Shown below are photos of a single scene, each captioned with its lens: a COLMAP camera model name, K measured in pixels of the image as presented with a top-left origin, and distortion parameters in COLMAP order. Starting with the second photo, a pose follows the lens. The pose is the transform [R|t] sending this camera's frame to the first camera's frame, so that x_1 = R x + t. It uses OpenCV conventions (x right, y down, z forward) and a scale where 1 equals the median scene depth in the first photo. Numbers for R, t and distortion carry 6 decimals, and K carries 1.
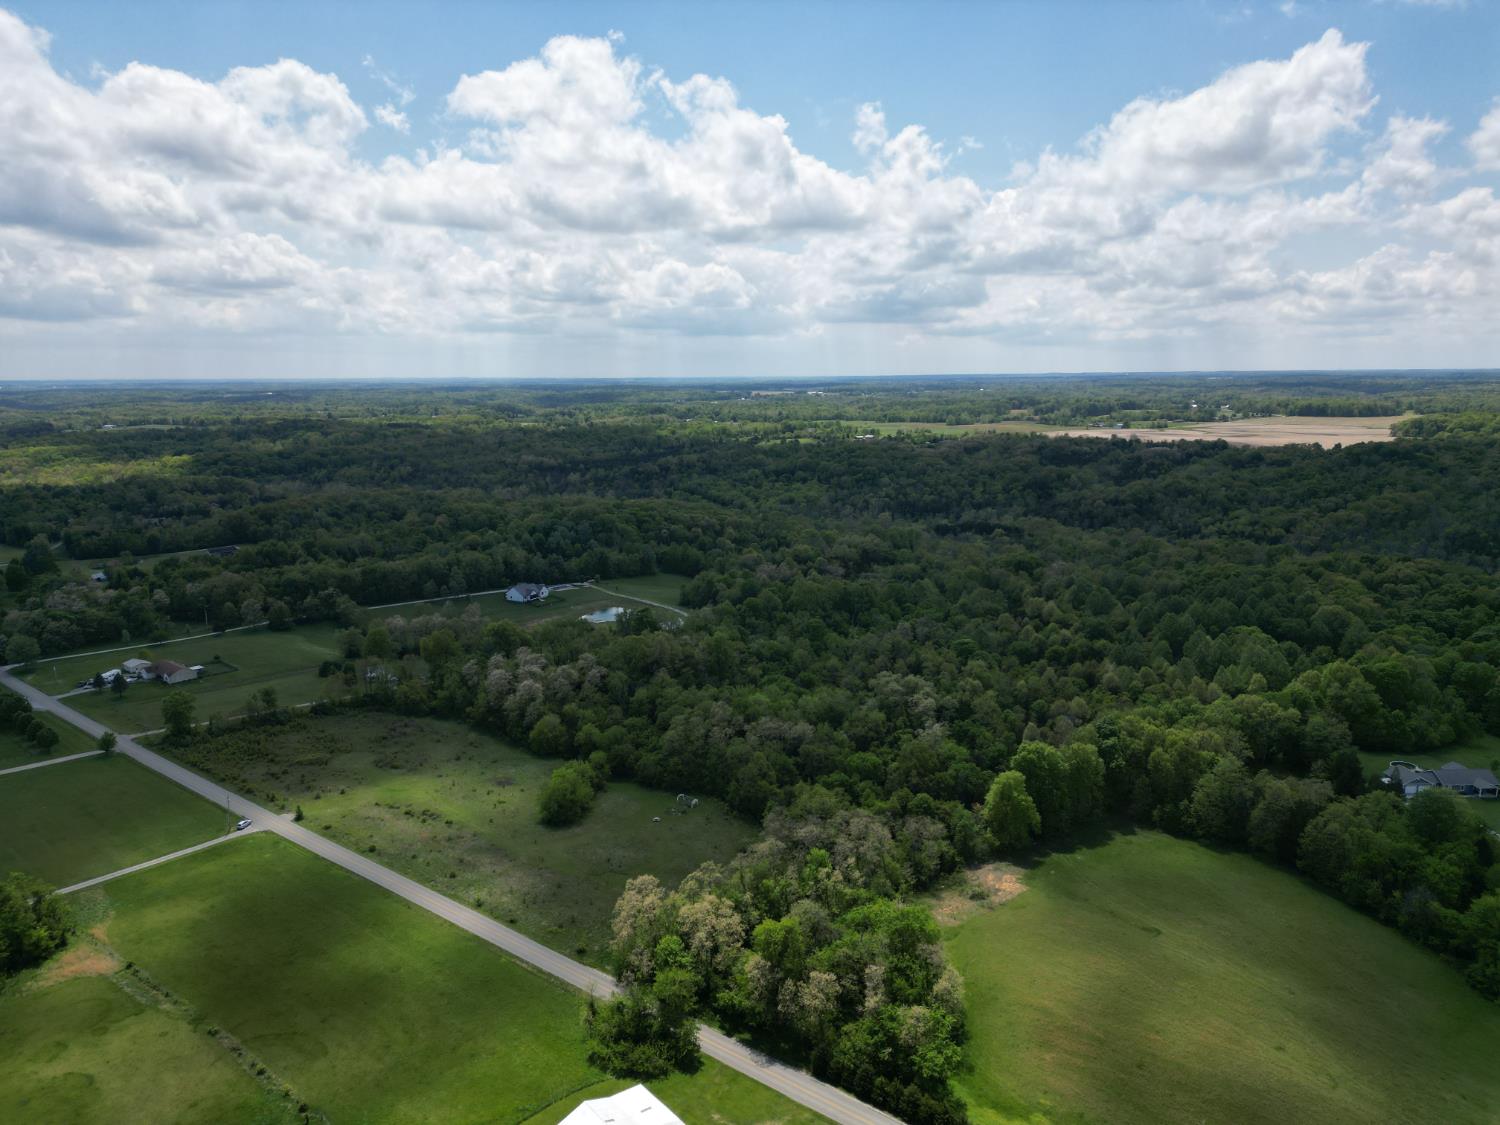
lens RADIAL K [[1049.2, 0, 750.7], [0, 1049.2, 568.5], [0, 0, 1]] dist [0.118711, -0.158296]
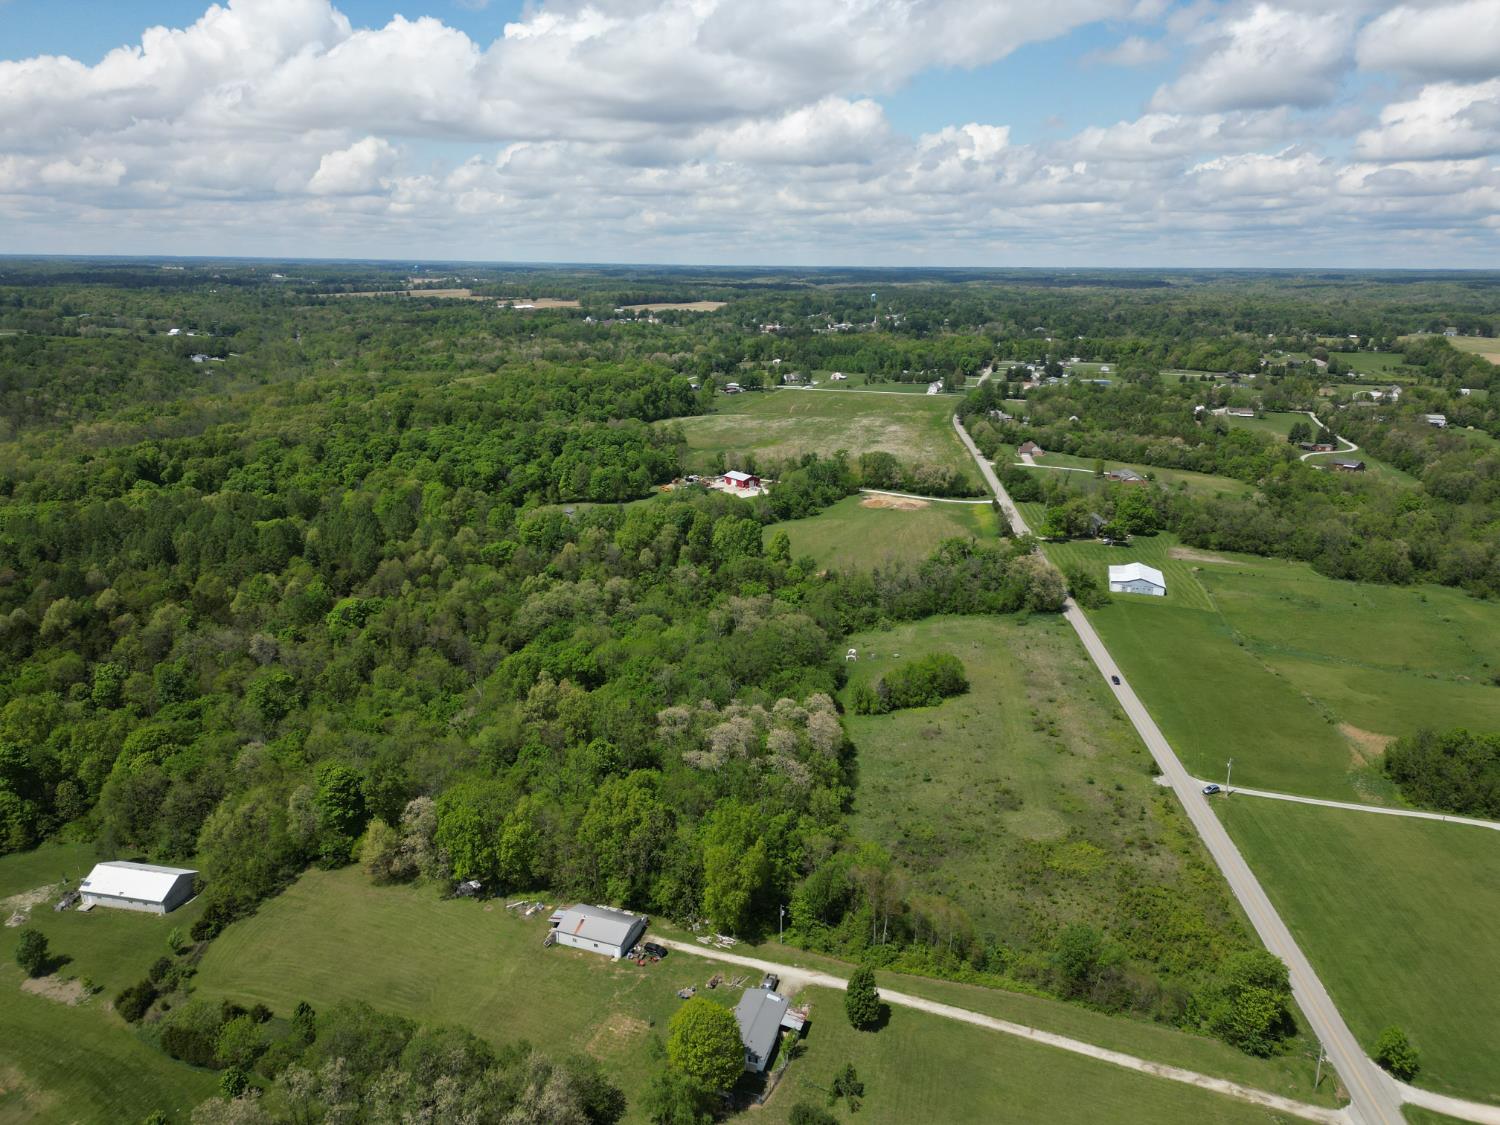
lens RADIAL K [[1046.7, 0, 750.0], [0, 1046.7, 562.5], [0, 0, 1]] dist [0.074218, -0.067095]
pose [[-0.546649, -0.229827, 0.805204, -0.455533], [0.153268, 0.917889, 0.366044, -0.155870], [-0.823215, 0.323510, -0.466538, 0.815010]]
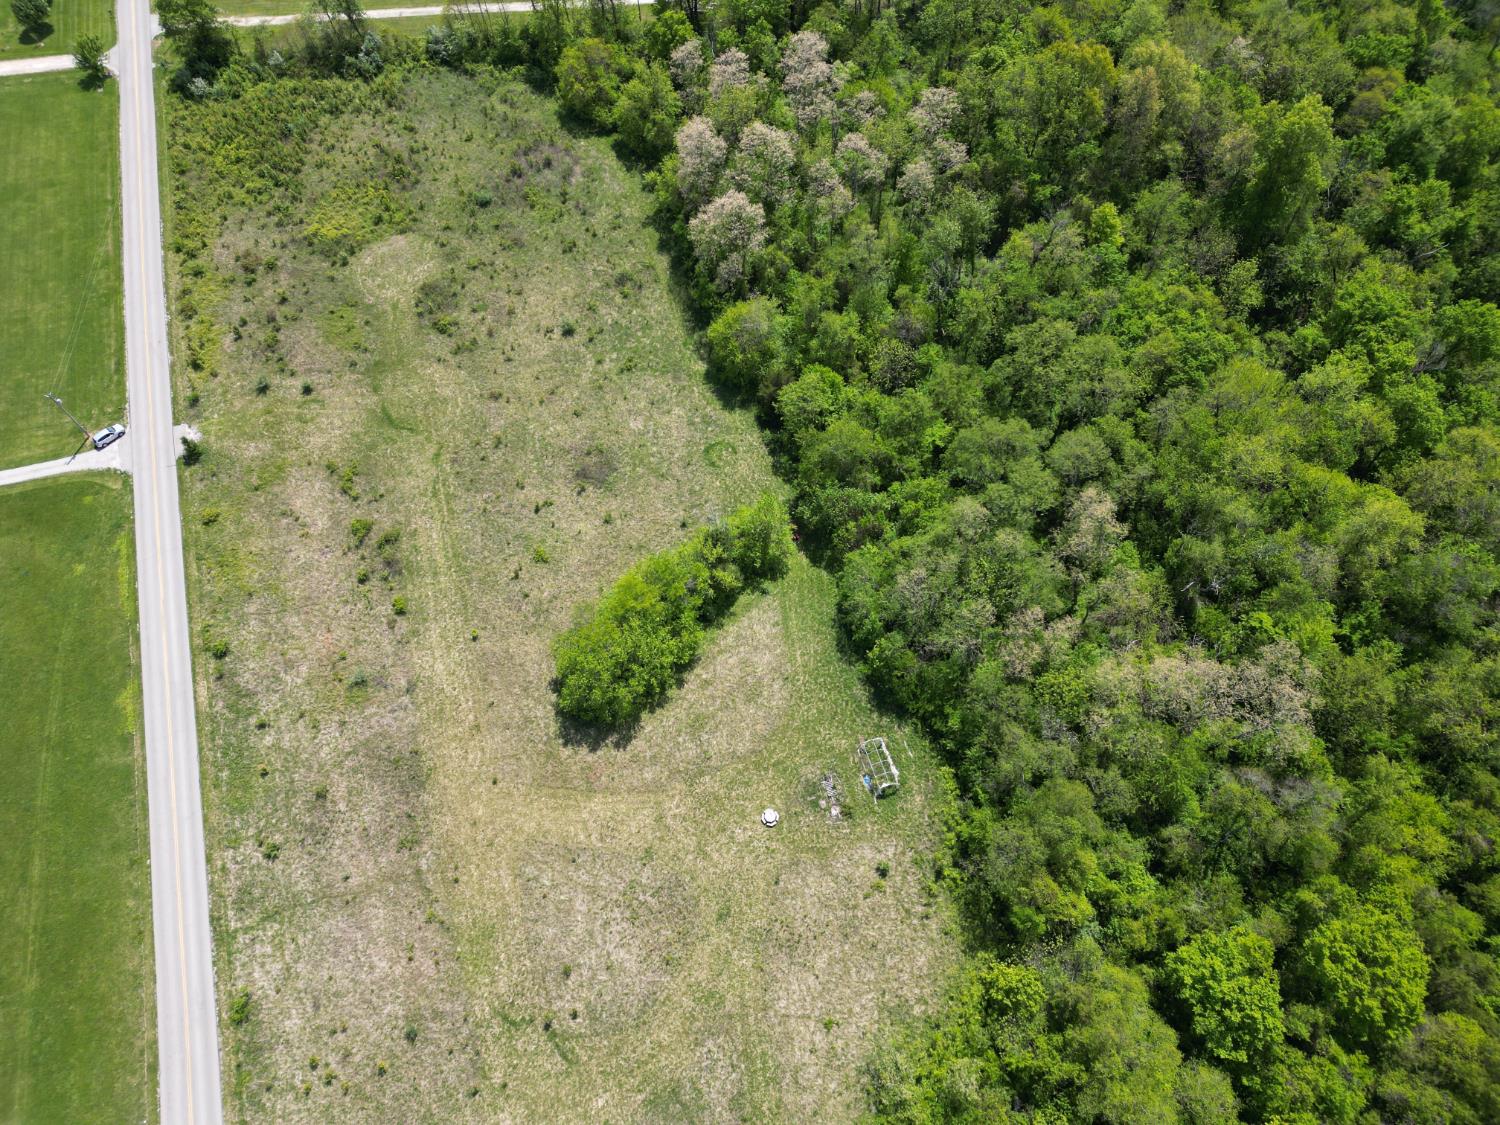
lens RADIAL K [[1046.7, 0, 750.0], [0, 1046.7, 562.5], [0, 0, 1]] dist [0.074218, -0.067095]
pose [[0.841601, 0.453509, -0.293321, -0.009155], [-0.075955, 0.637071, 0.767054, -0.074844], [0.534732, -0.623274, 0.570606, 0.403956]]
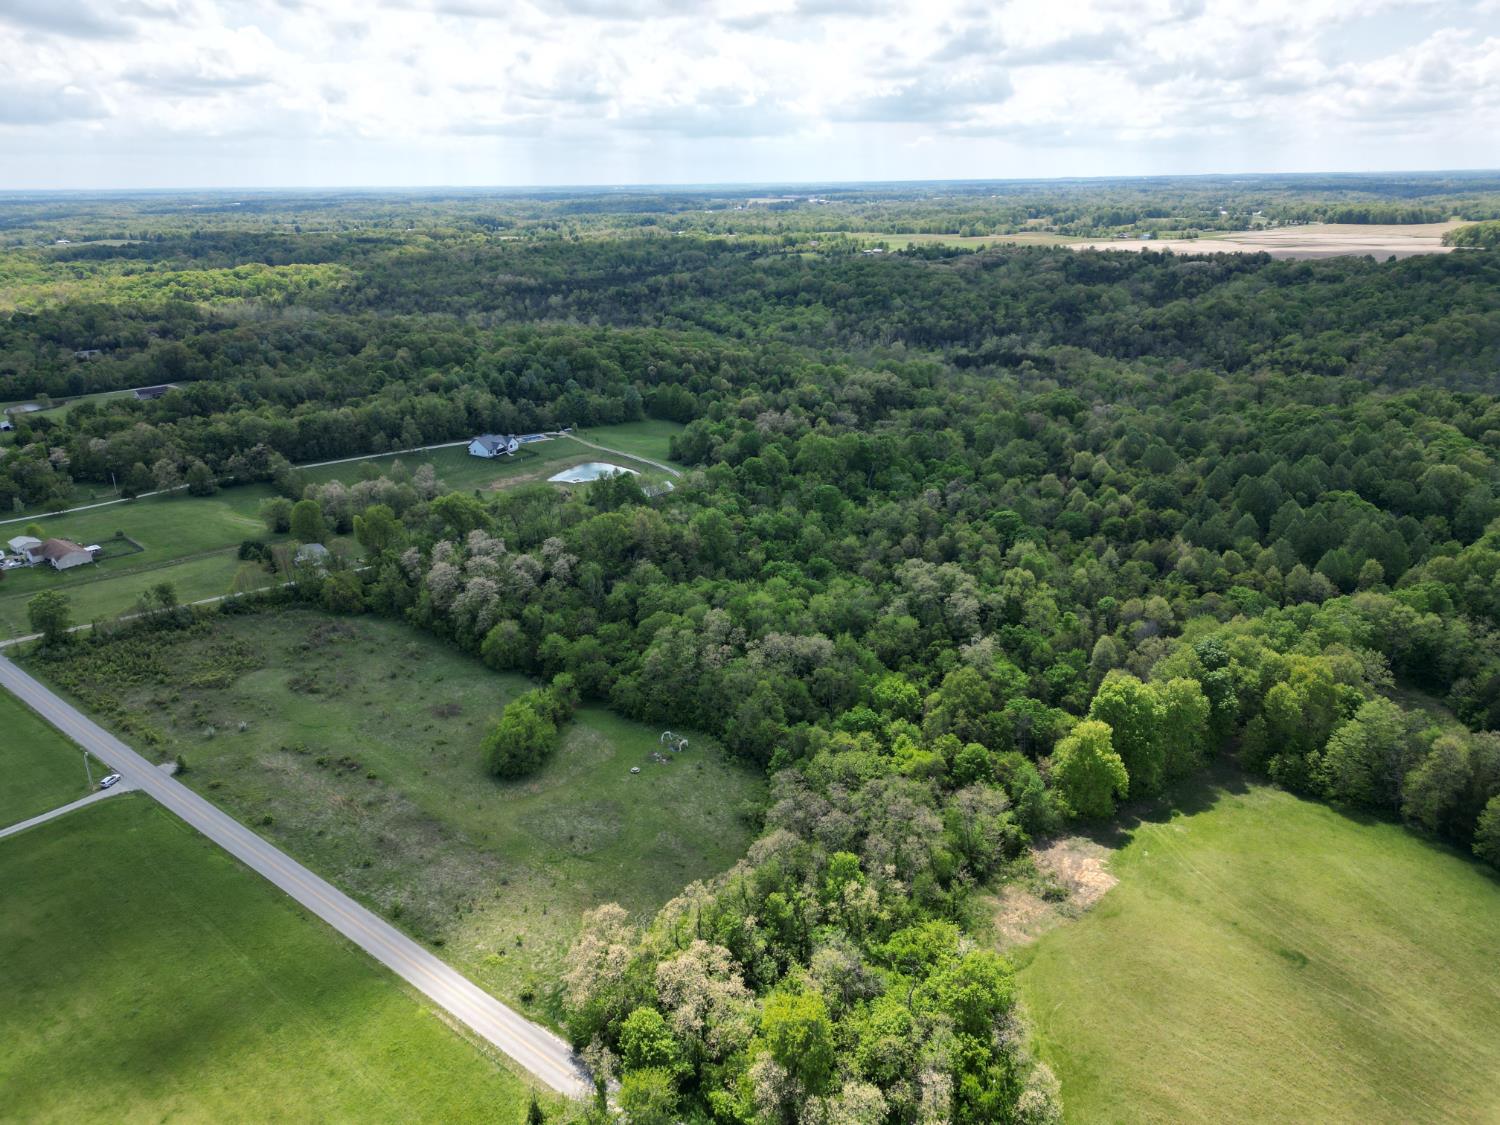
lens RADIAL K [[1052.0, 0, 750.0], [0, 1052.0, 562.5], [0, 0, 1]] dist [0.086558, -0.083351]
pose [[0.999984, -0.005602, 0.000305, -0.001086], [0.005479, 0.986774, 0.162009, -0.021936], [-0.001209, -0.162004, 0.986789, 0.120073]]
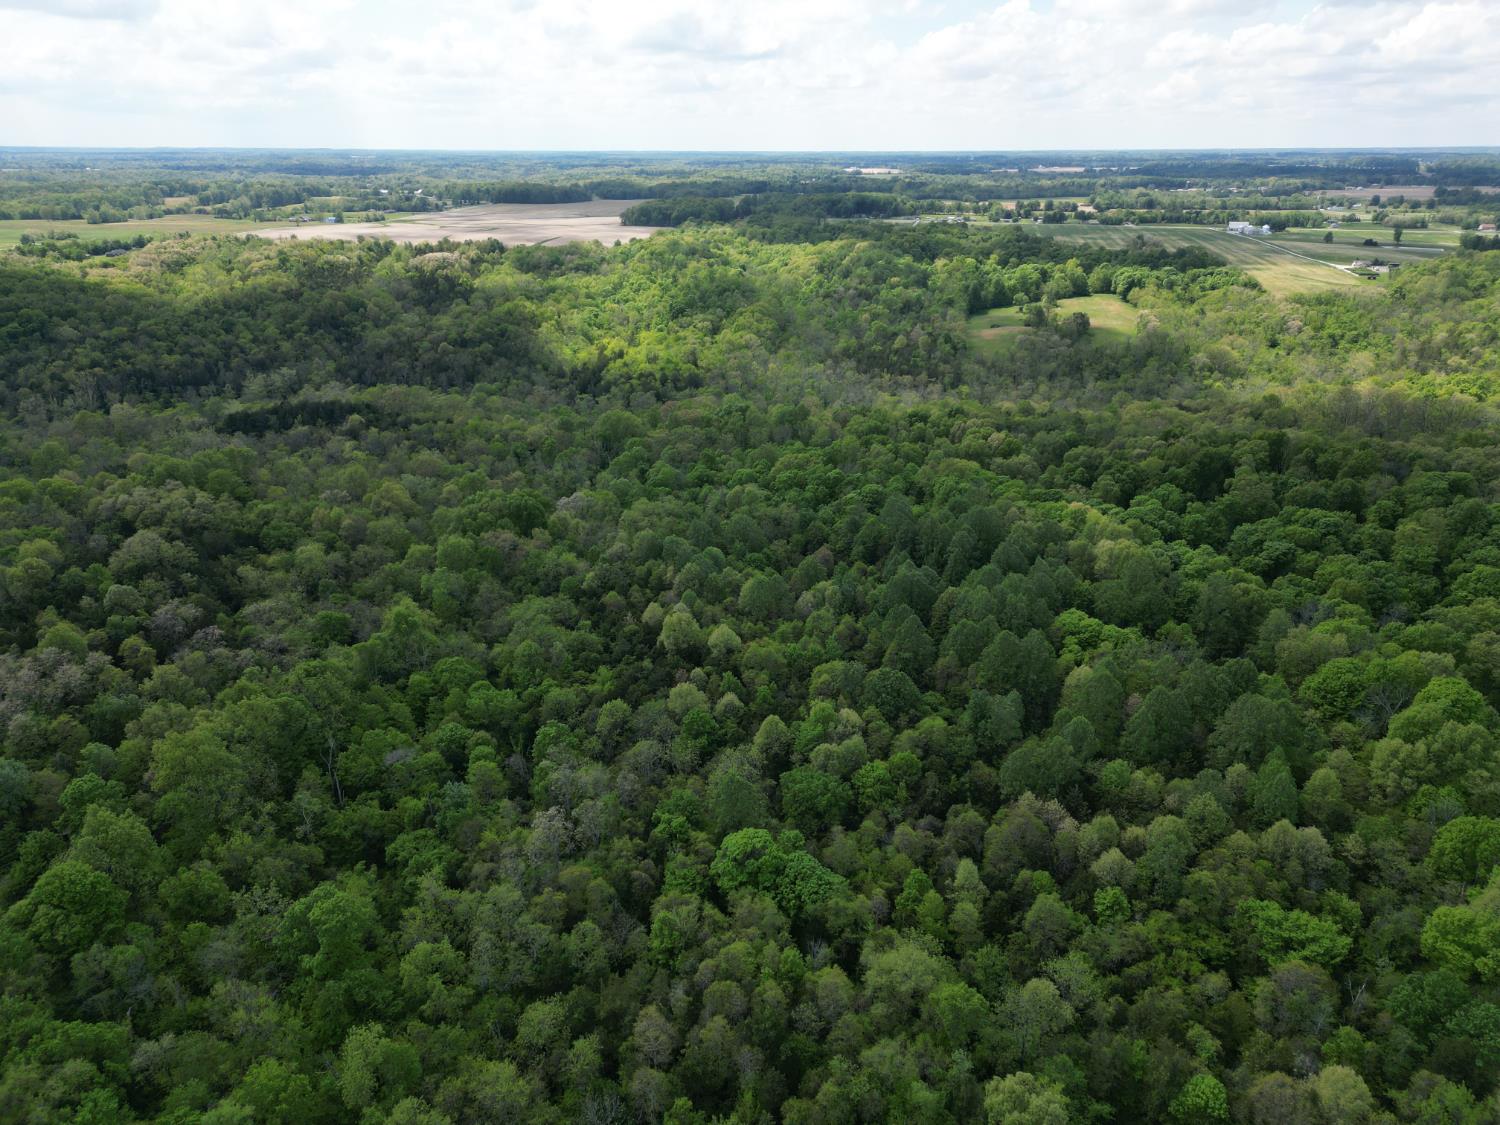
lens RADIAL K [[1046.7, 0, 750.0], [0, 1046.7, 562.5], [0, 0, 1]] dist [0.074218, -0.067095]
pose [[0.727504, -0.246195, 0.640411, -0.027506], [0.121505, 0.964880, 0.232902, -0.099200], [-0.675259, -0.091624, 0.731868, 0.513071]]
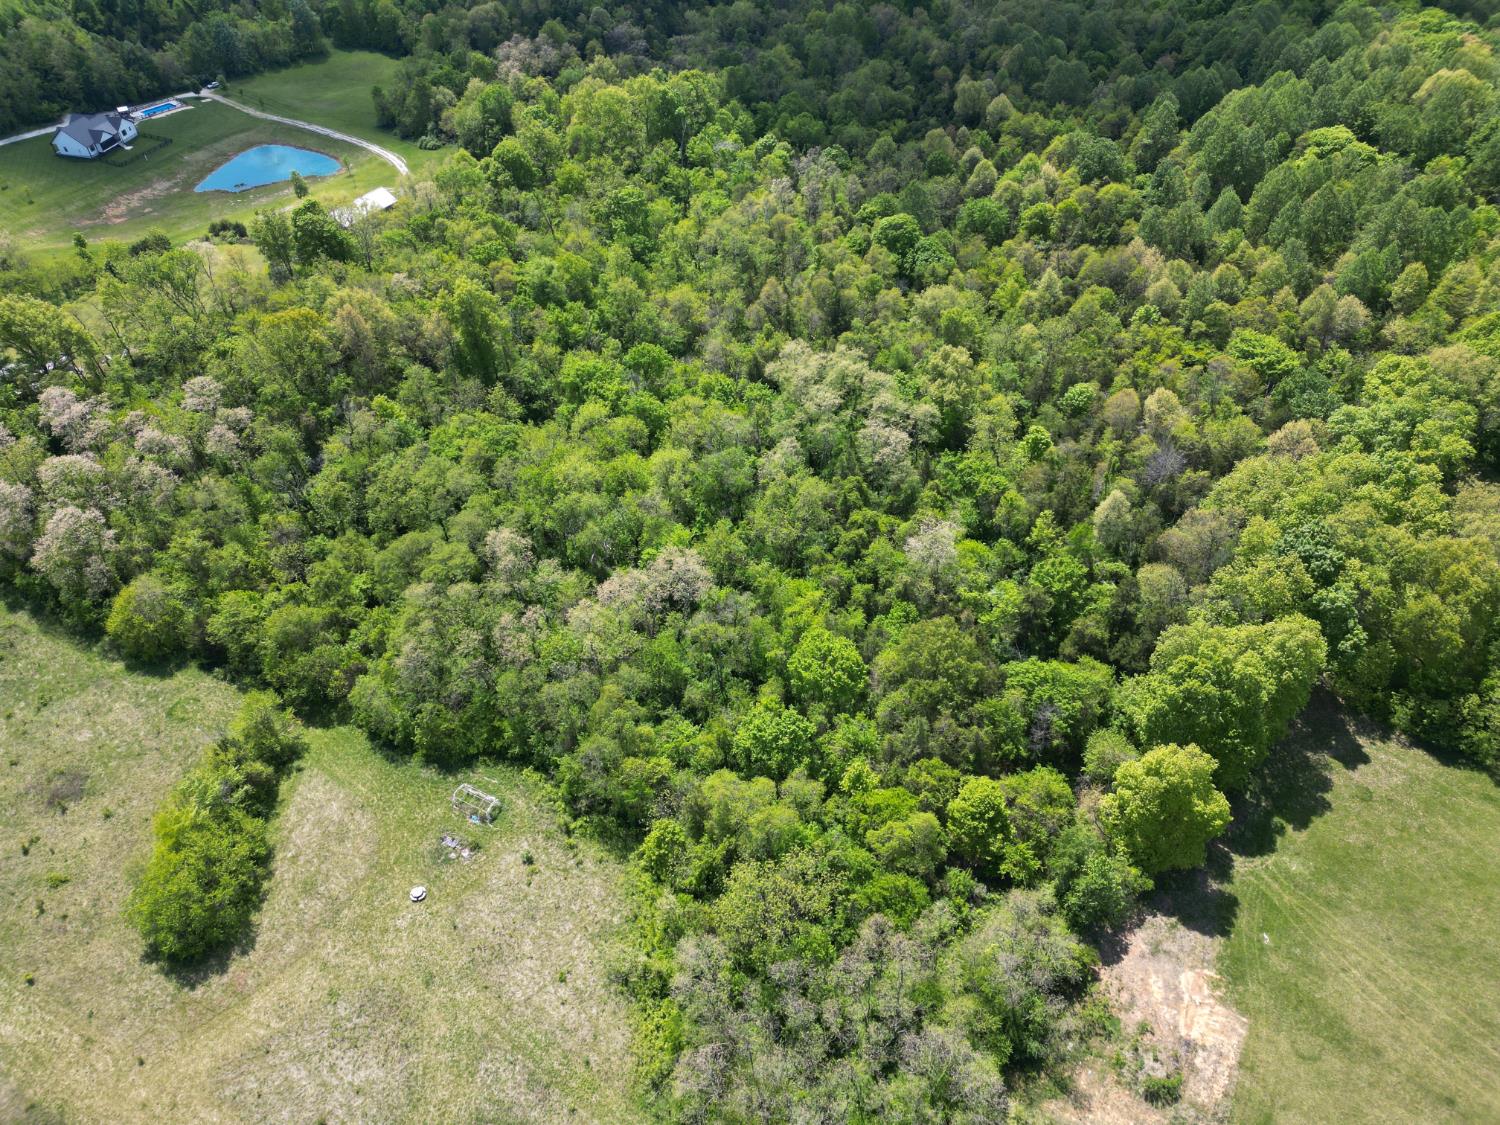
lens RADIAL K [[1056.4, 0, 749.3], [0, 1056.4, 550.8], [0, 0, 1]] dist [0.077924, -0.067682]
pose [[0.973639, -0.170271, 0.151772, 0.003399], [0.068223, 0.852321, 0.518550, -0.061521], [-0.217653, -0.494526, 0.841470, 0.319531]]
